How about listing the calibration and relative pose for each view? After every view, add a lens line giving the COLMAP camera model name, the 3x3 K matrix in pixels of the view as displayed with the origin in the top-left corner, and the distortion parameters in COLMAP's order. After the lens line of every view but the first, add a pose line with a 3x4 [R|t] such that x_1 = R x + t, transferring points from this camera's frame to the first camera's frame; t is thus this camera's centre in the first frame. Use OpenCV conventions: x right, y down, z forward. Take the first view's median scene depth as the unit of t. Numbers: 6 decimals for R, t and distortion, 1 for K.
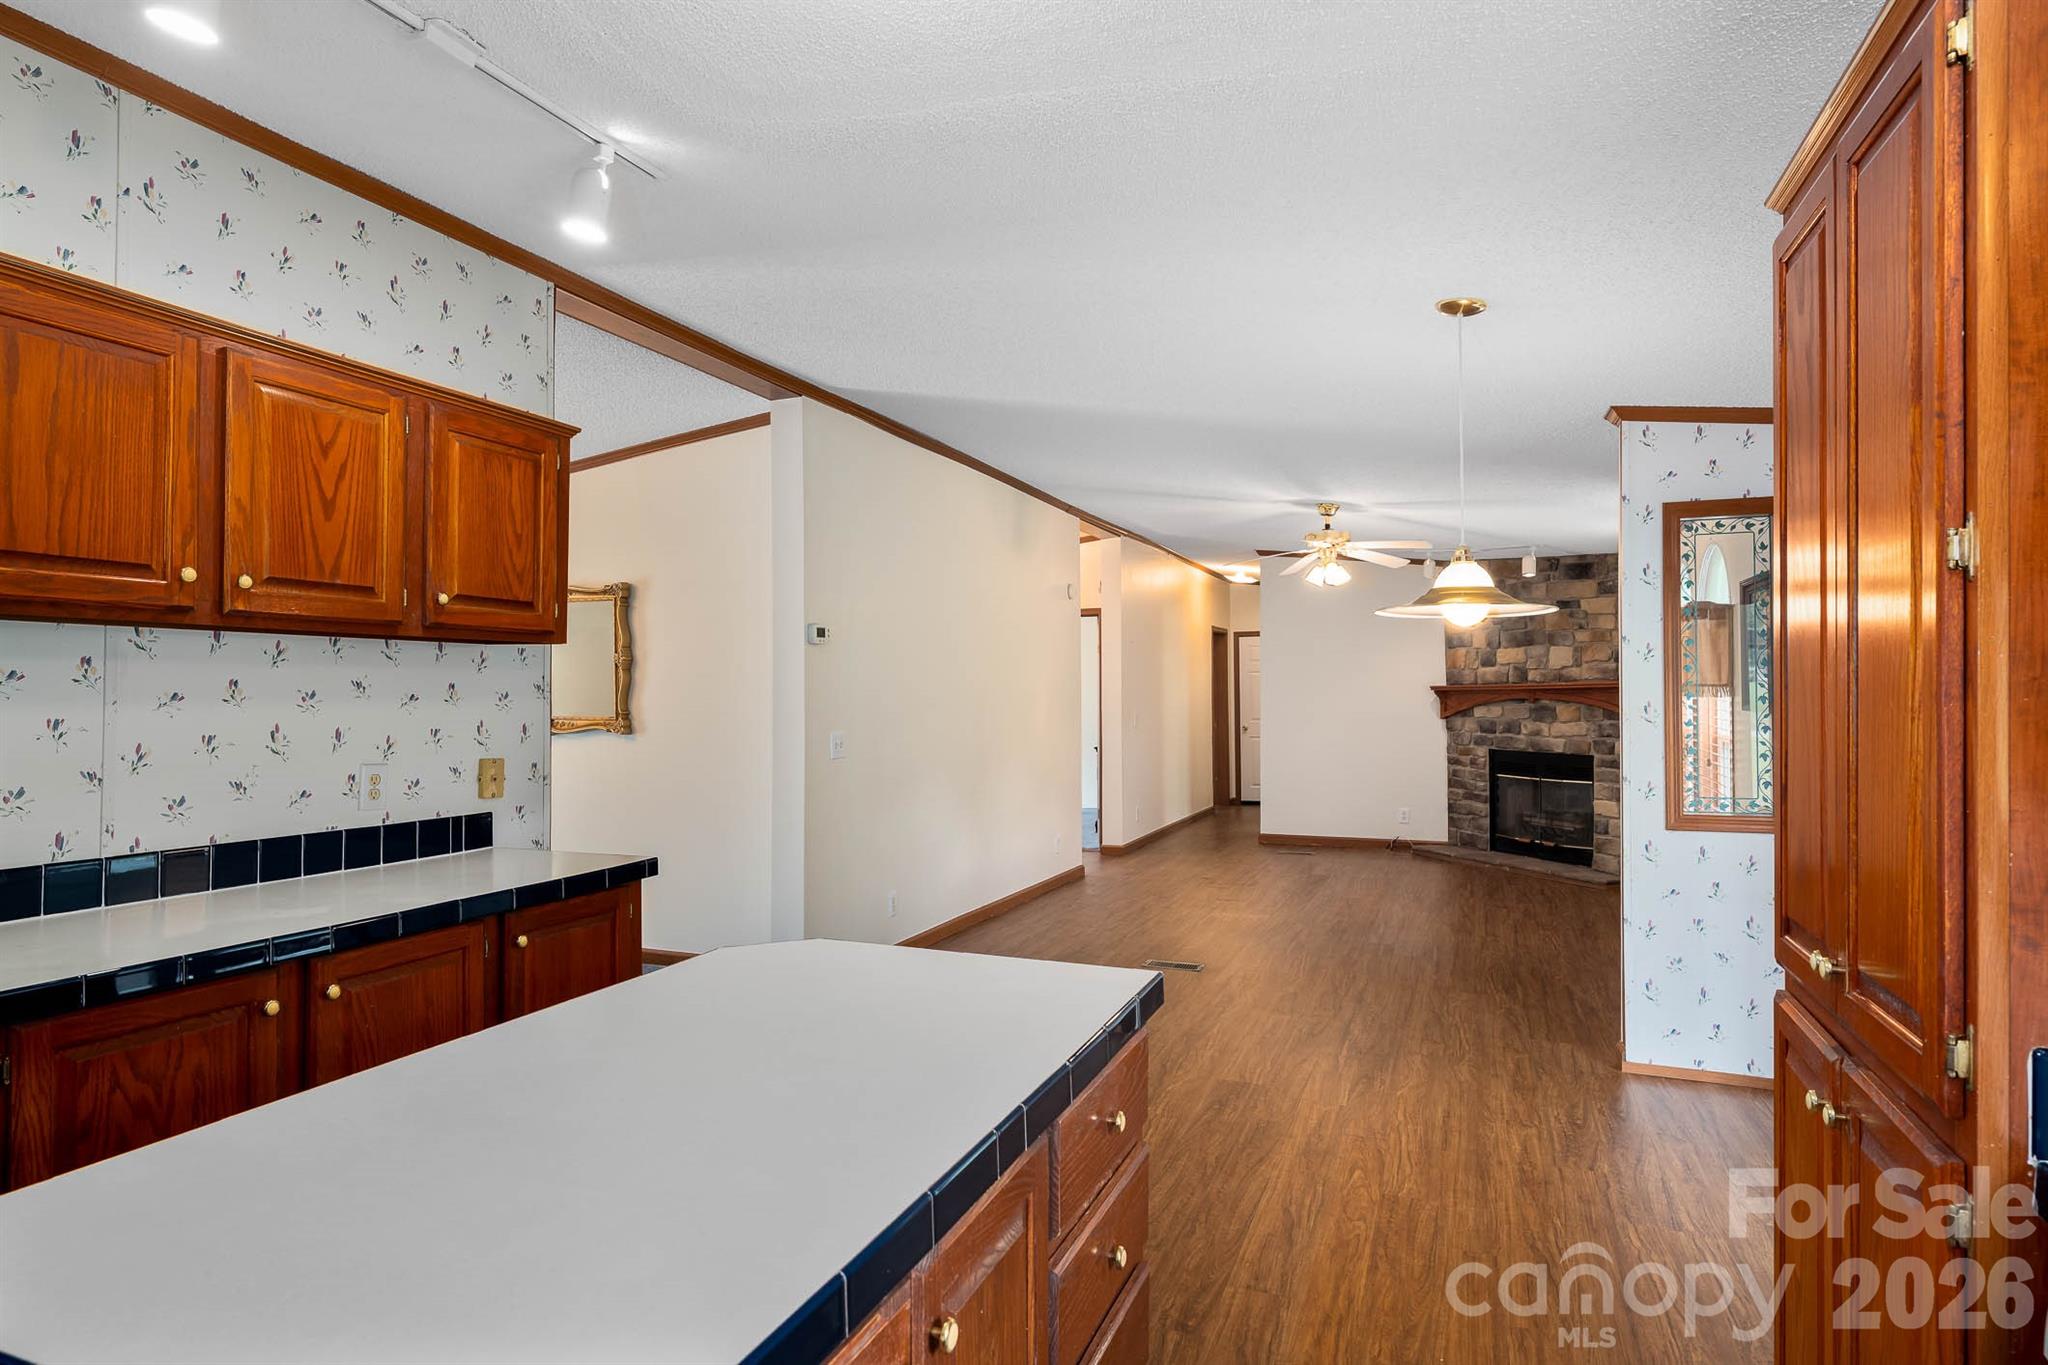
lens RADIAL K [[1104.3, 0, 1030.2], [0, 1104.3, 685.4], [0, 0, 1]] dist [-0.020016, -0.001072]
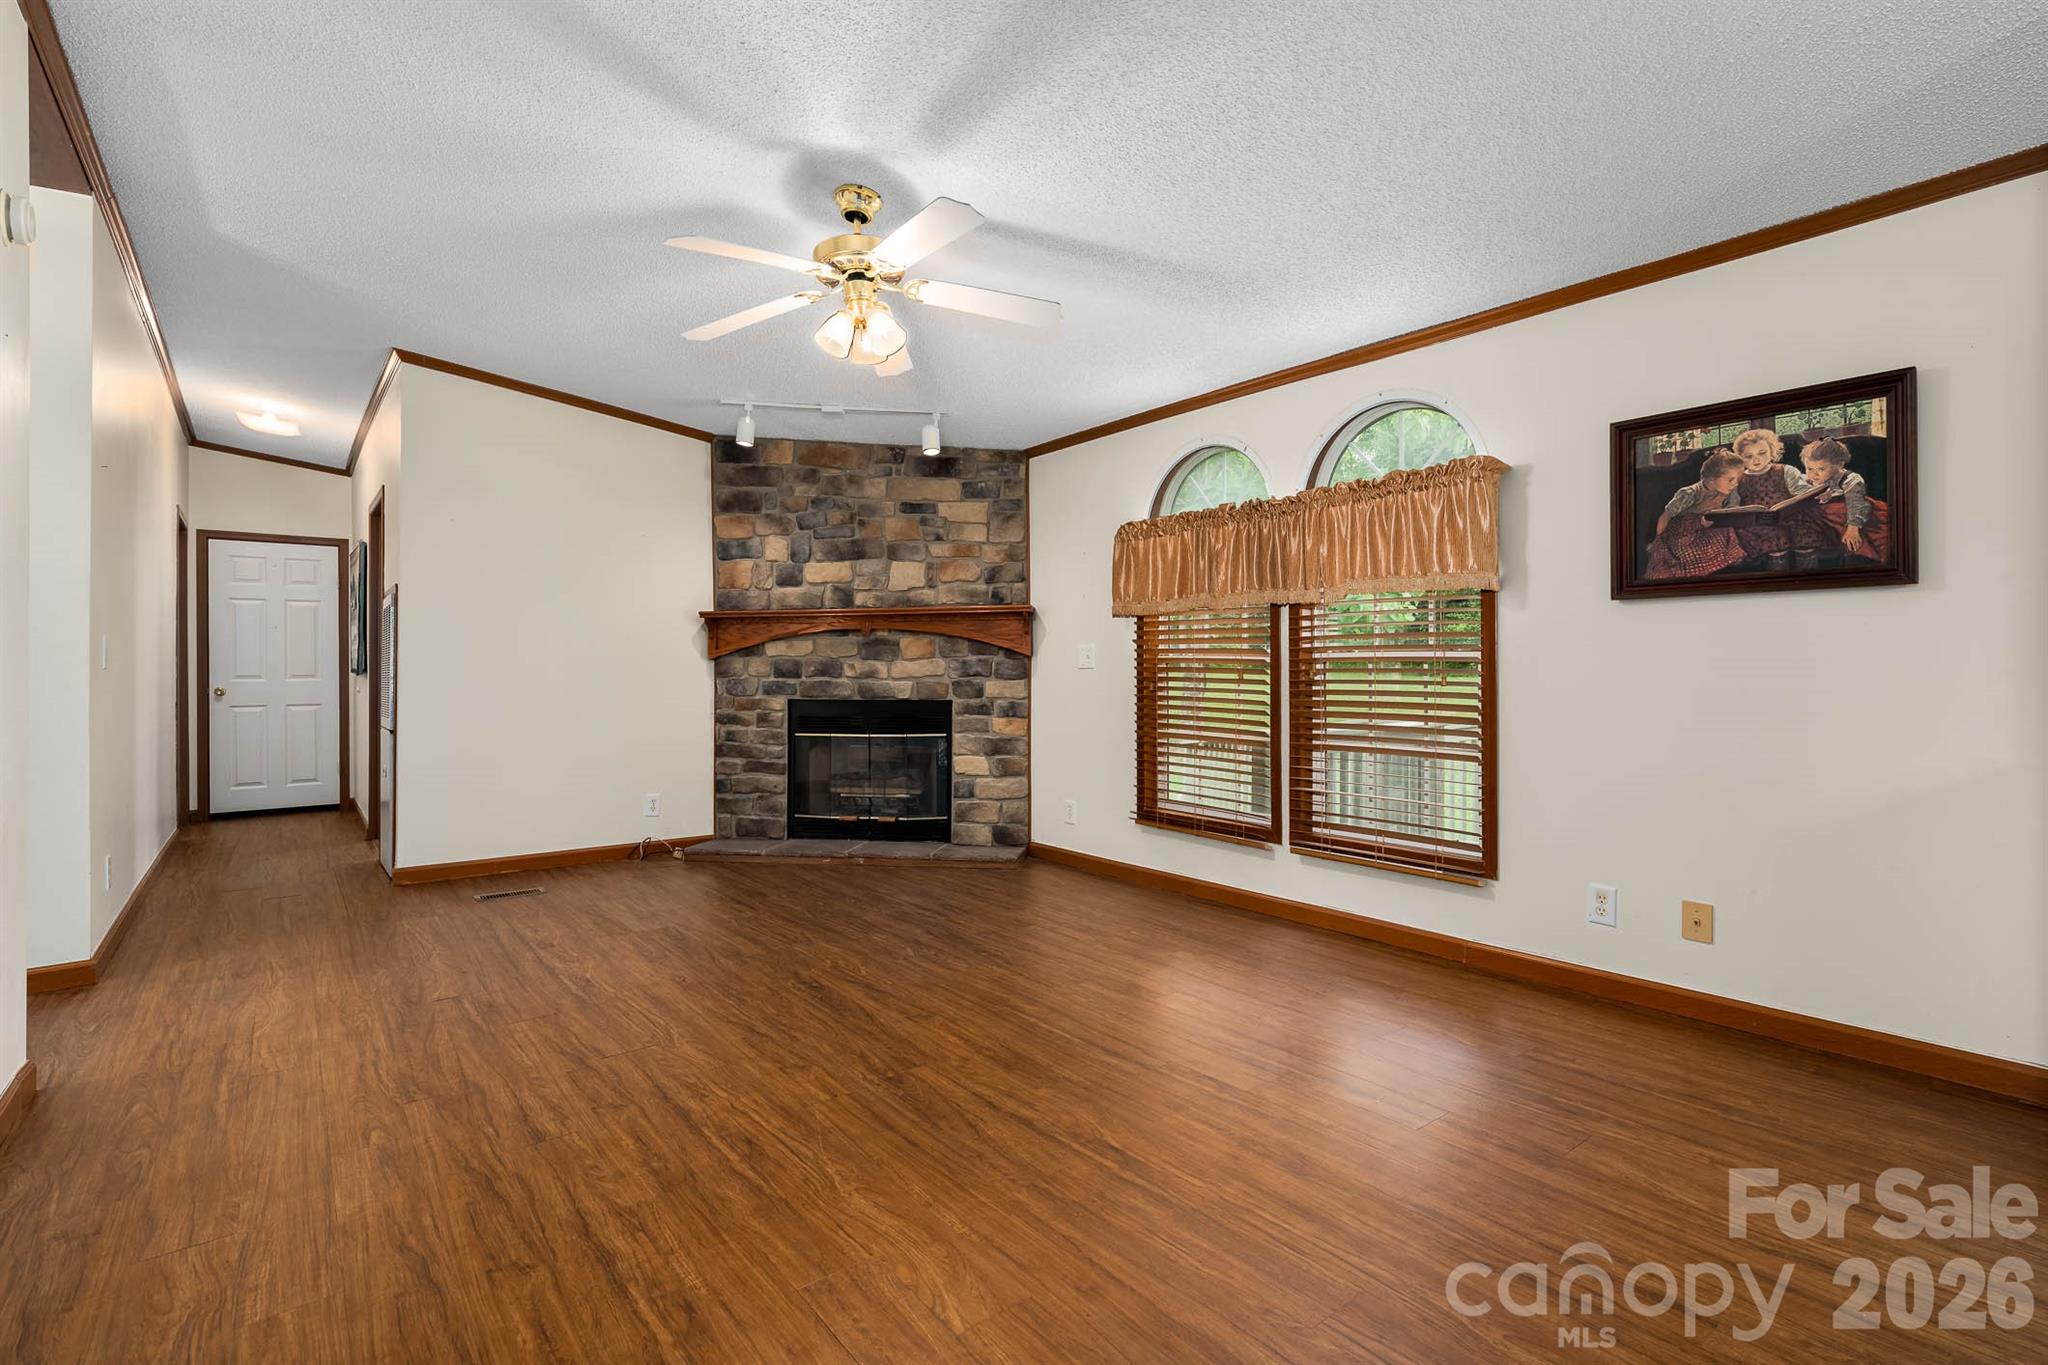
lens RADIAL K [[944.8, 0, 1036.9], [0, 944.8, 673.9], [0, 0, 1]] dist [-0.000379, -0.000246]
pose [[0.496101, 0.002314, 0.868262, -0.046535], [-0.005533, 0.999985, 0.000497, 0.039903], [-0.868247, -0.005050, 0.496106, 0.551684]]
